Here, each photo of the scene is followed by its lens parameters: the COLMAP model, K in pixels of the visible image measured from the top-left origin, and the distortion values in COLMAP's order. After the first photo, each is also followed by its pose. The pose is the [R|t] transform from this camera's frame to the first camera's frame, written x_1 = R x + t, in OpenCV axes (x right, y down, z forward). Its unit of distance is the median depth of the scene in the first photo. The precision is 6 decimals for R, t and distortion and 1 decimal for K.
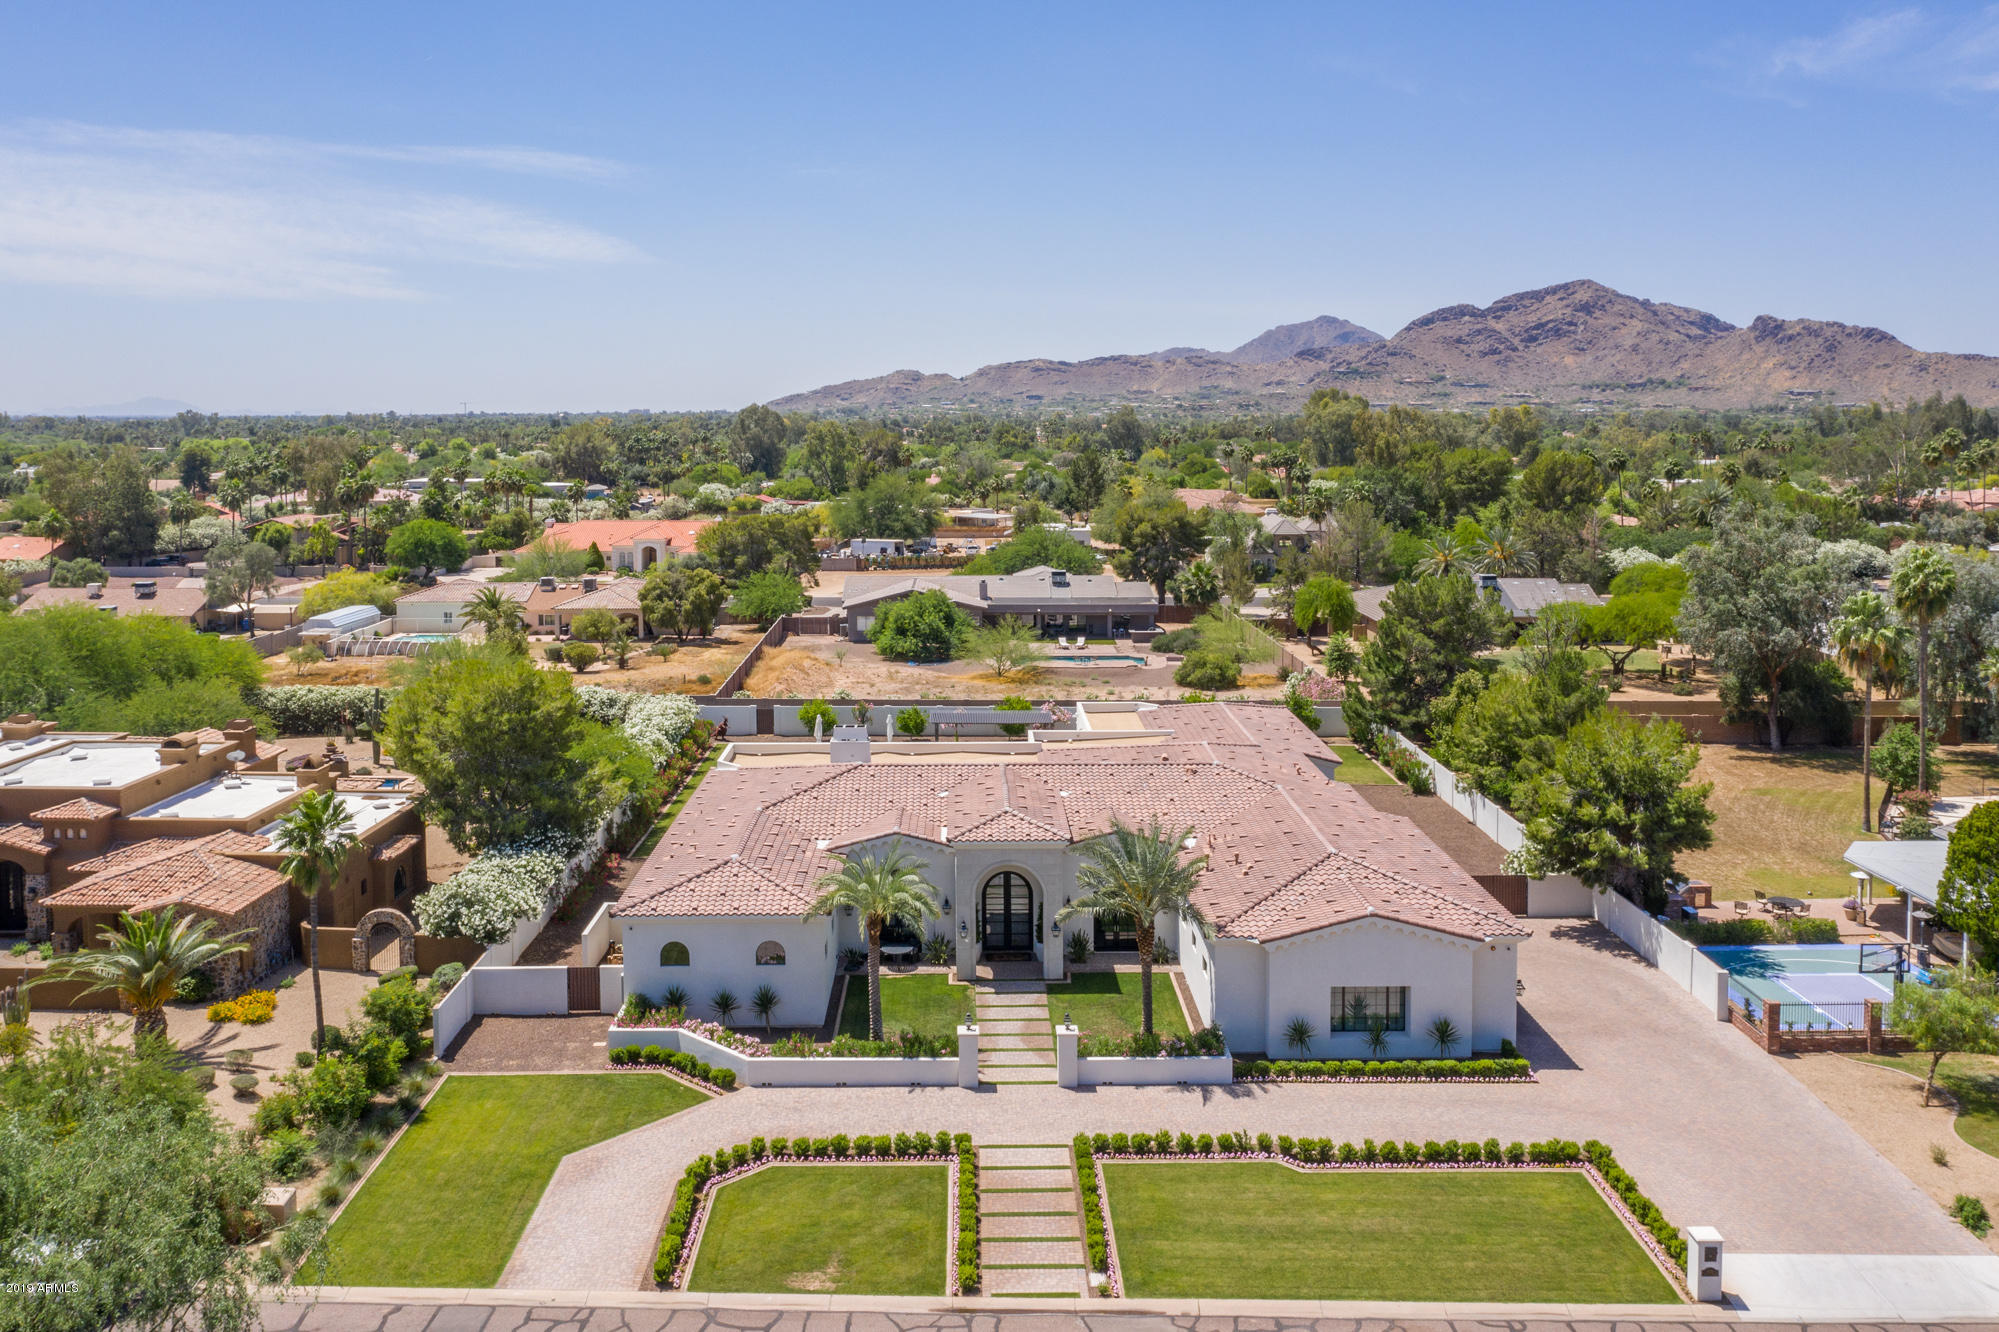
lens RADIAL K [[1603.8, 0, 1273.2], [0, 1603.8, 434.1], [0, 0, 1]] dist [-0.014300, 0.001836]
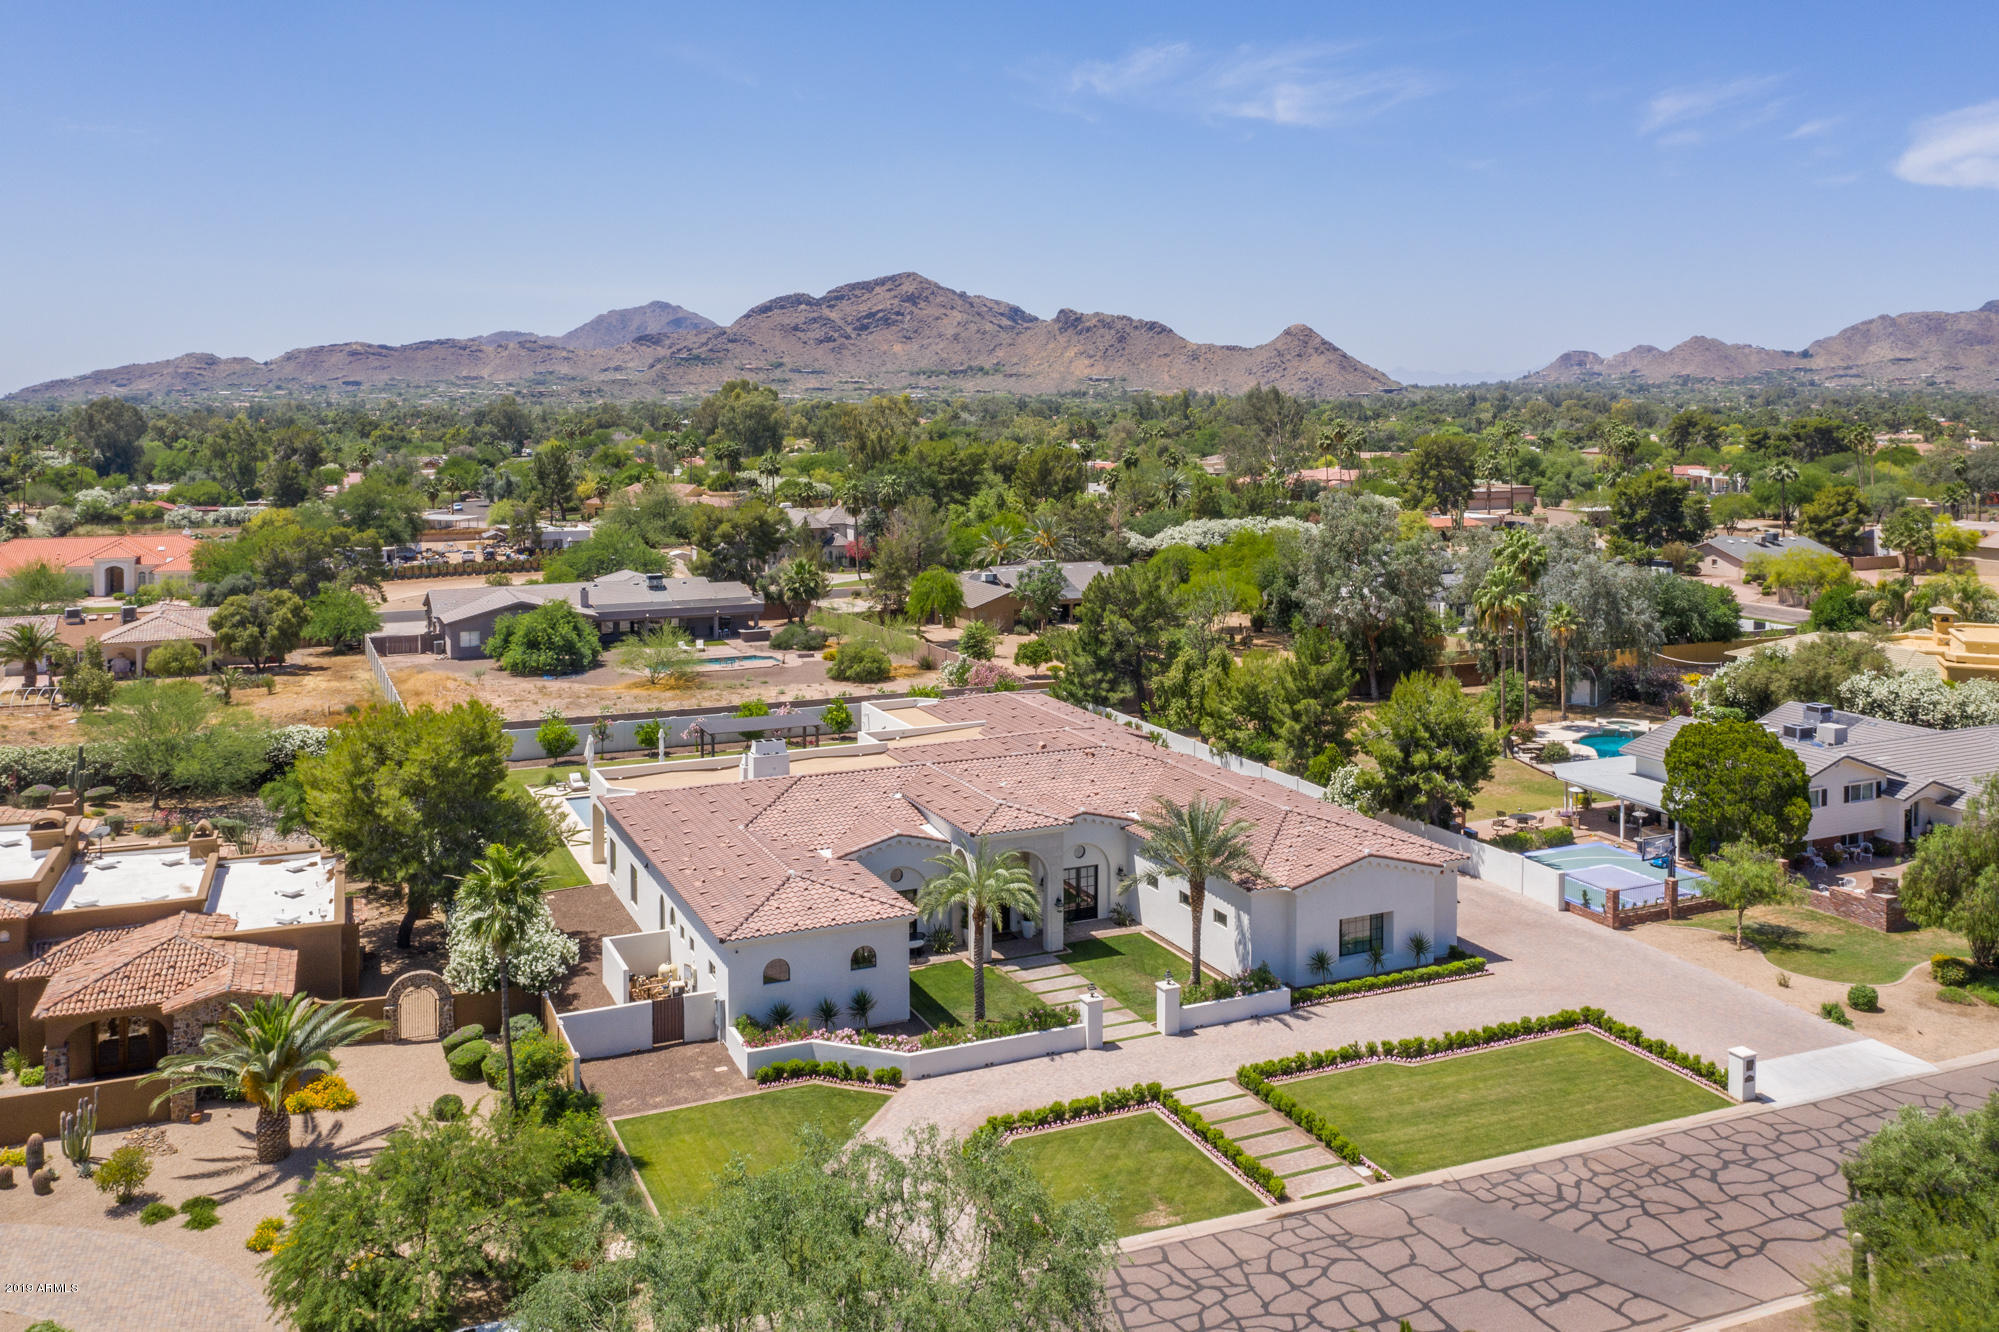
lens RADIAL K [[1603.8, 0, 1010.2], [0, 1603.8, 372.7], [0, 0, 1]] dist [-0.014300, 0.001836]
pose [[0.925642, 0.002061, 0.378394, -0.553593], [0.005153, 0.999824, -0.018052, -0.039054], [-0.378364, 0.018660, 0.925469, -0.024189]]
